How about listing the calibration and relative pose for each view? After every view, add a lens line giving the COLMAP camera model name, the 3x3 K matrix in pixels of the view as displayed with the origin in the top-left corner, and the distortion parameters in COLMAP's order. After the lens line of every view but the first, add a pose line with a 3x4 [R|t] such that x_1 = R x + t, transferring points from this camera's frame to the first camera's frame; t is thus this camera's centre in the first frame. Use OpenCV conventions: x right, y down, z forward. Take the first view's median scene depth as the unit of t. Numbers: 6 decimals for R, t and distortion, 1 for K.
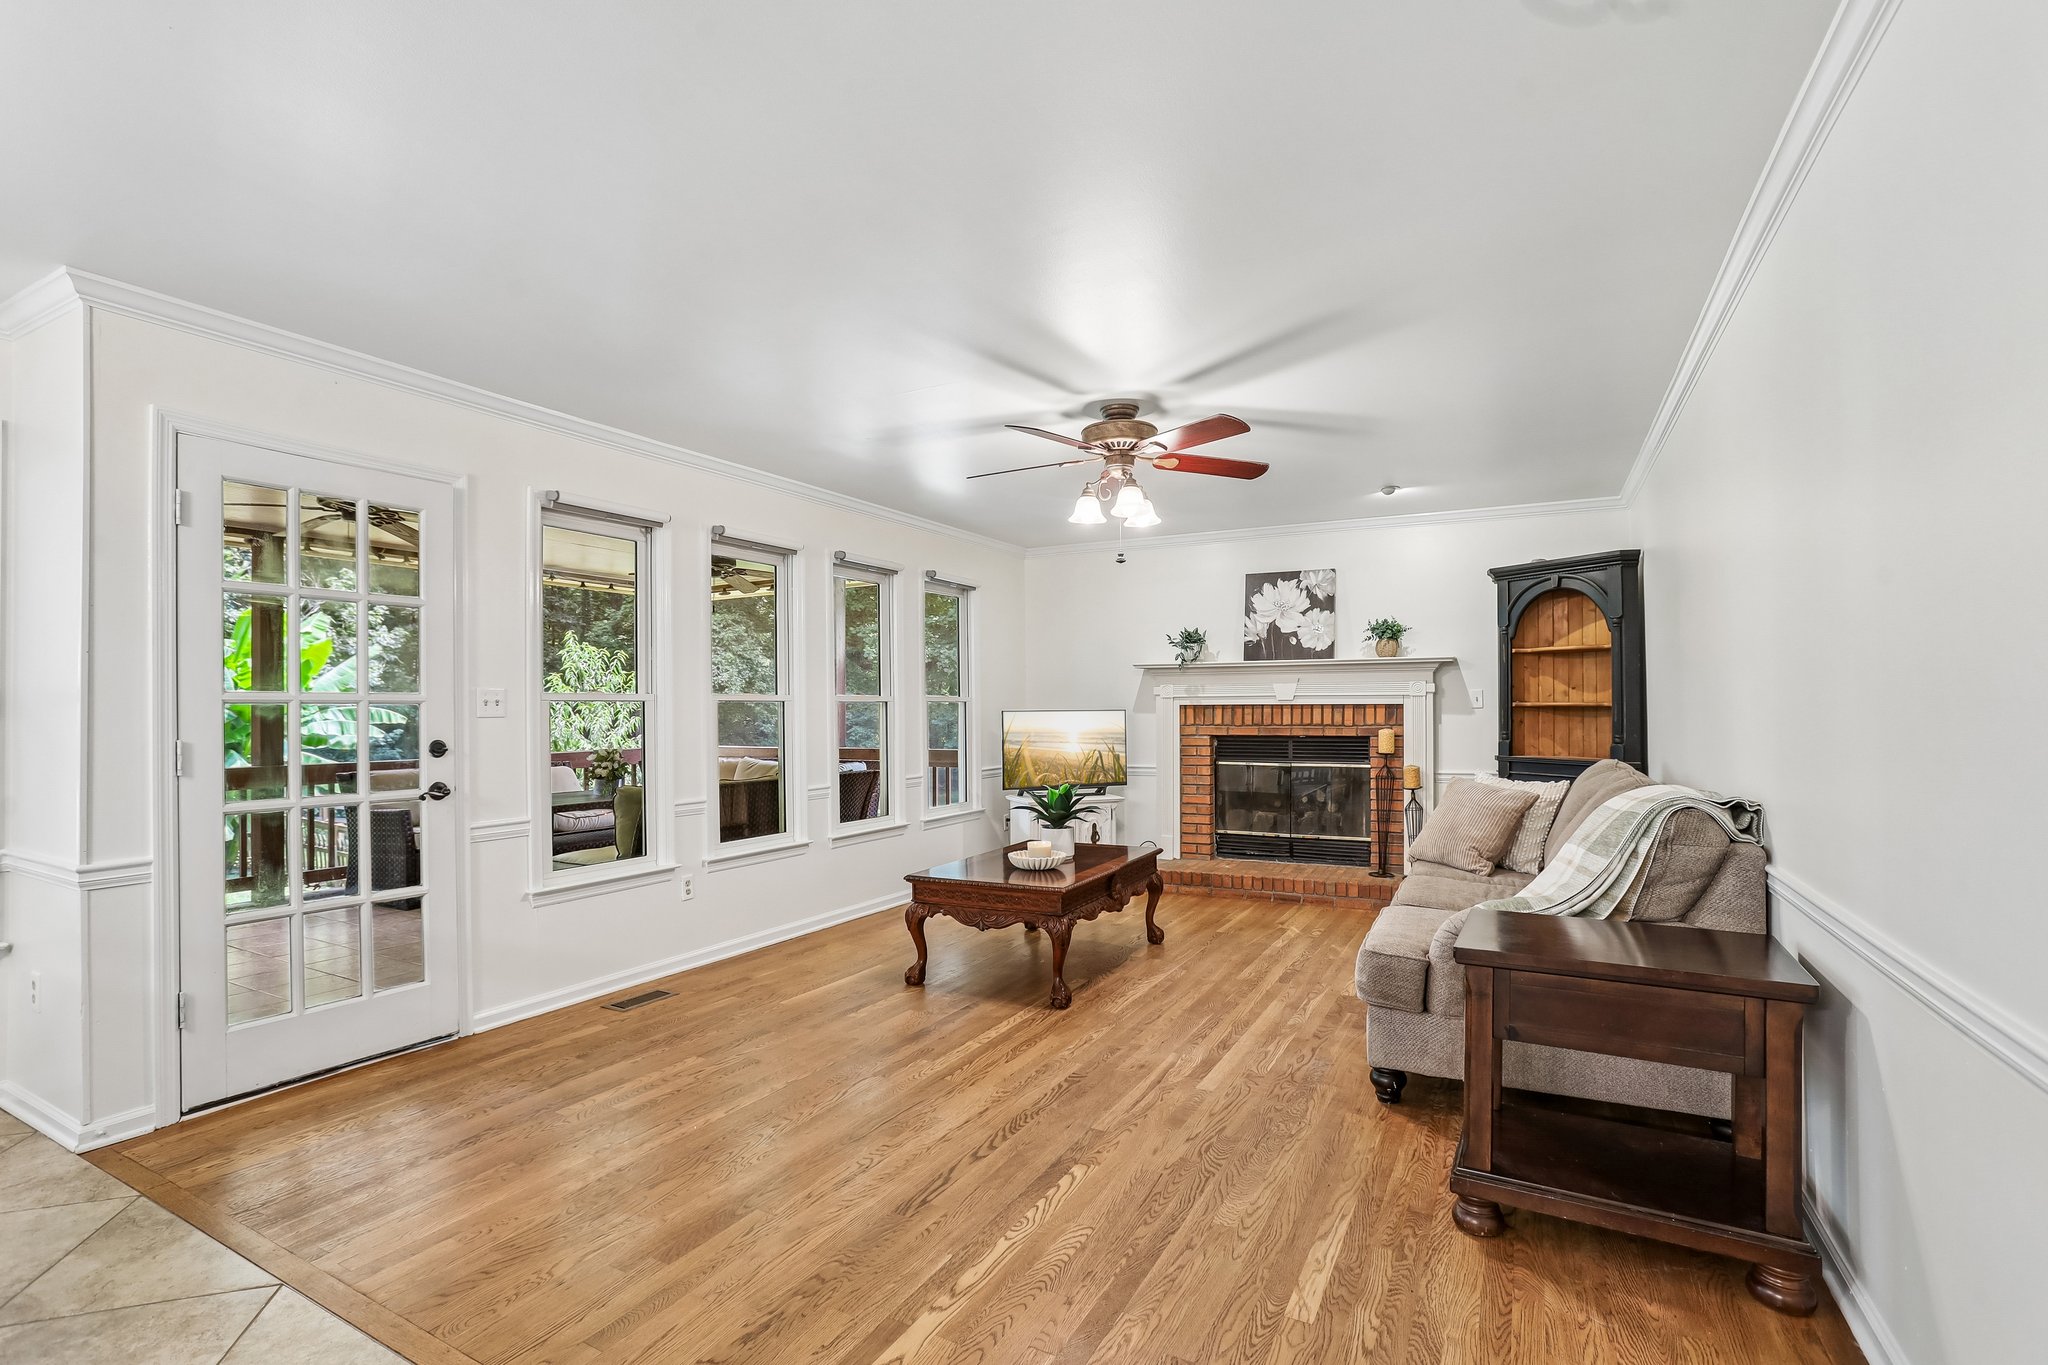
lens RADIAL K [[939.9, 0, 985.1], [0, 939.9, 694.7], [0, 0, 1]] dist [-0.034144, 0.016270]
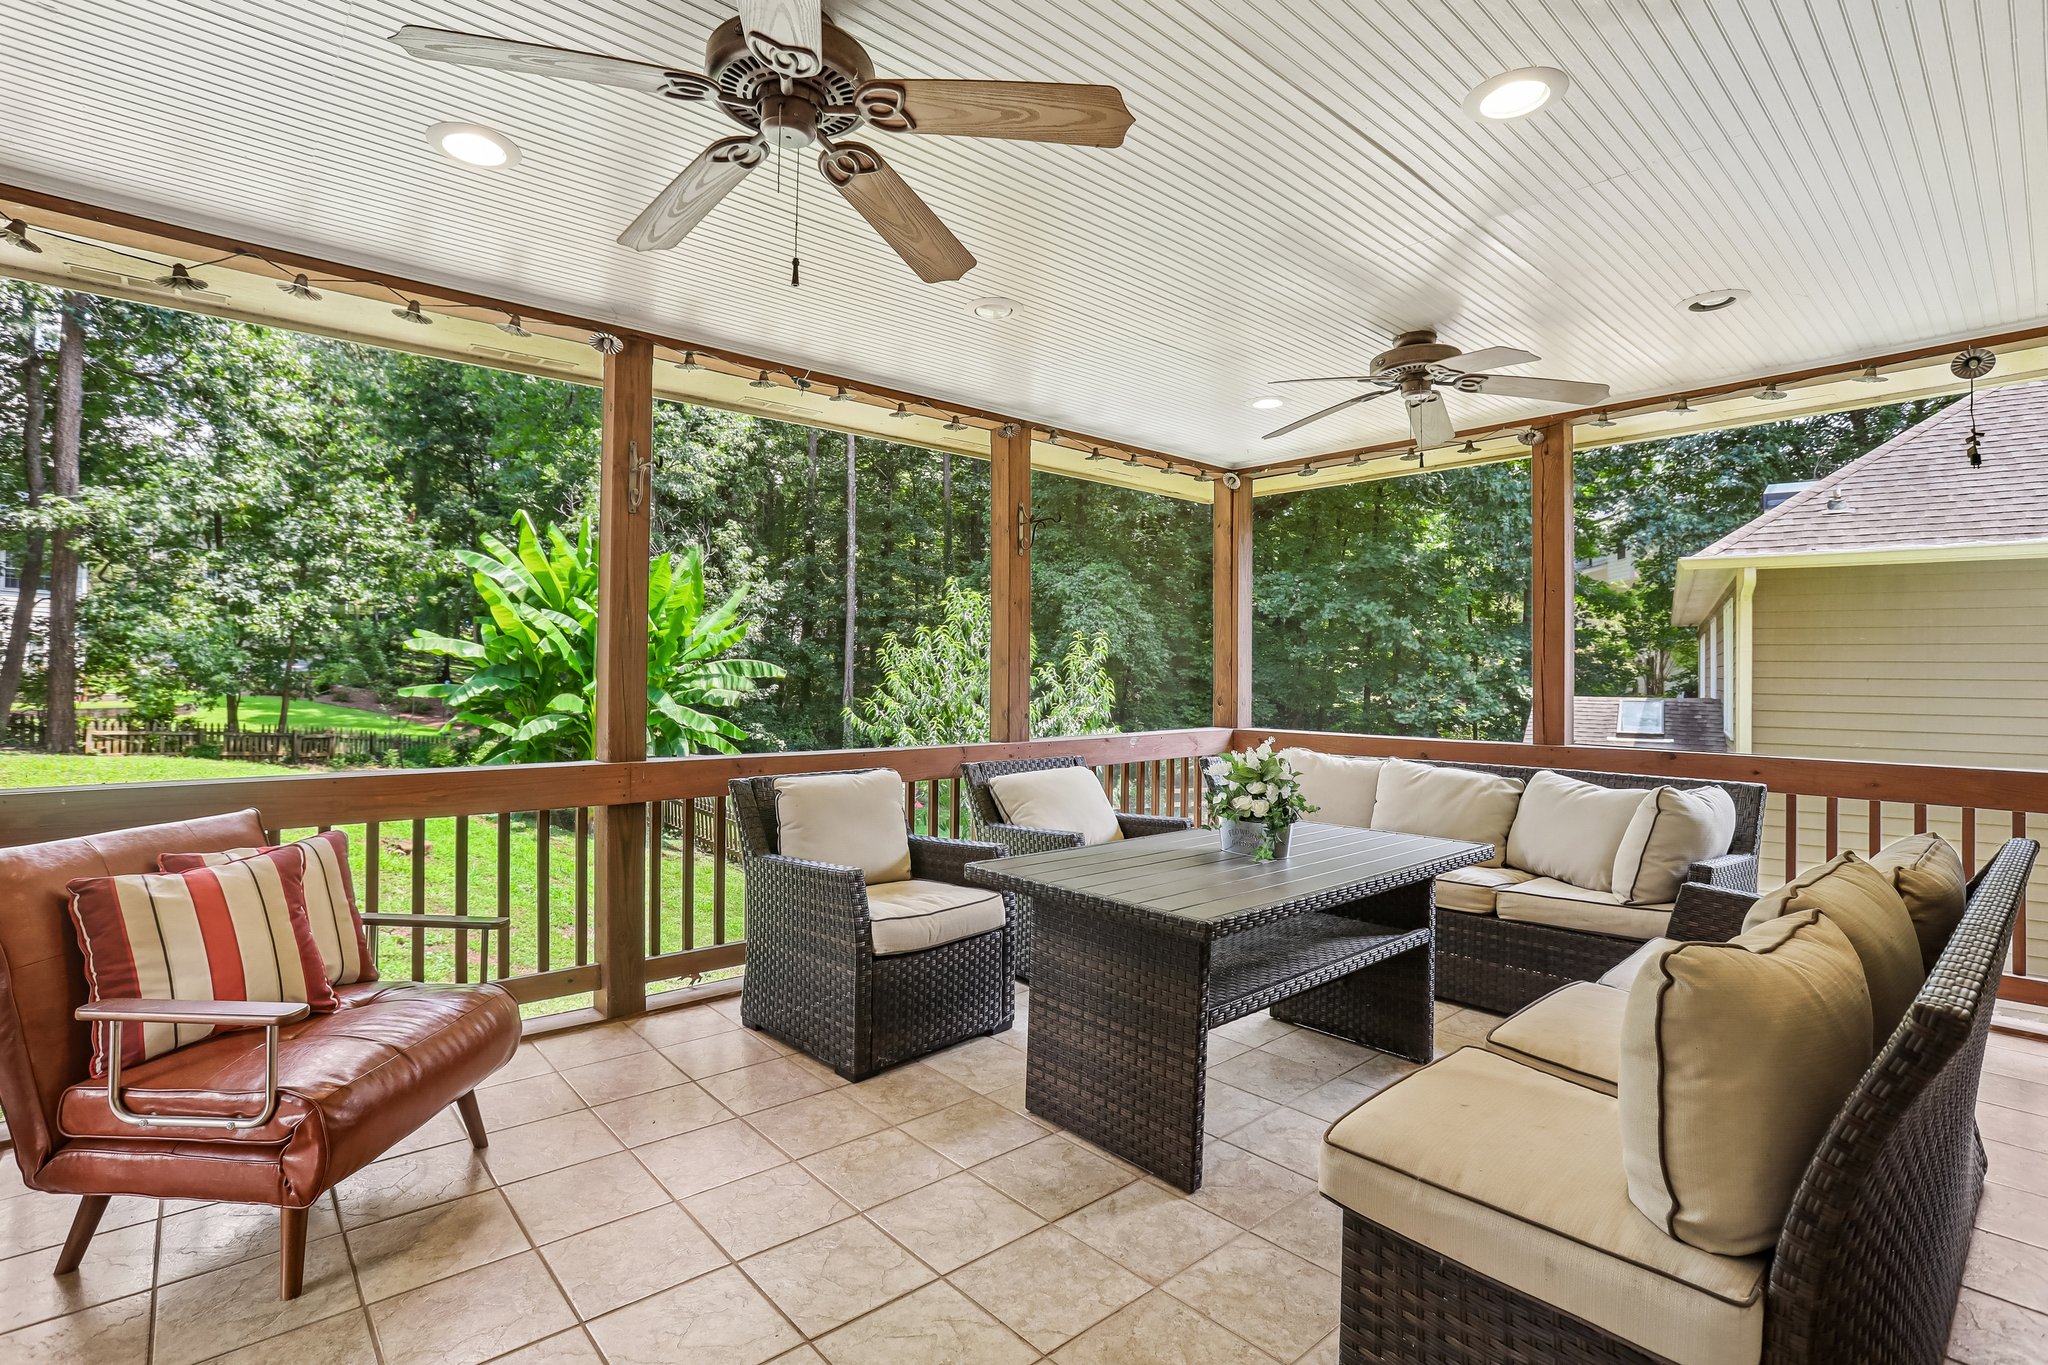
lens RADIAL K [[939.9, 0, 1012.1], [0, 939.9, 672.7], [0, 0, 1]] dist [-0.034144, 0.016270]
pose [[0.952924, 0.013080, -0.302927, -0.315426], [-0.008014, 0.999807, 0.017962, 0.009906], [0.303104, -0.014688, 0.952844, 0.443578]]
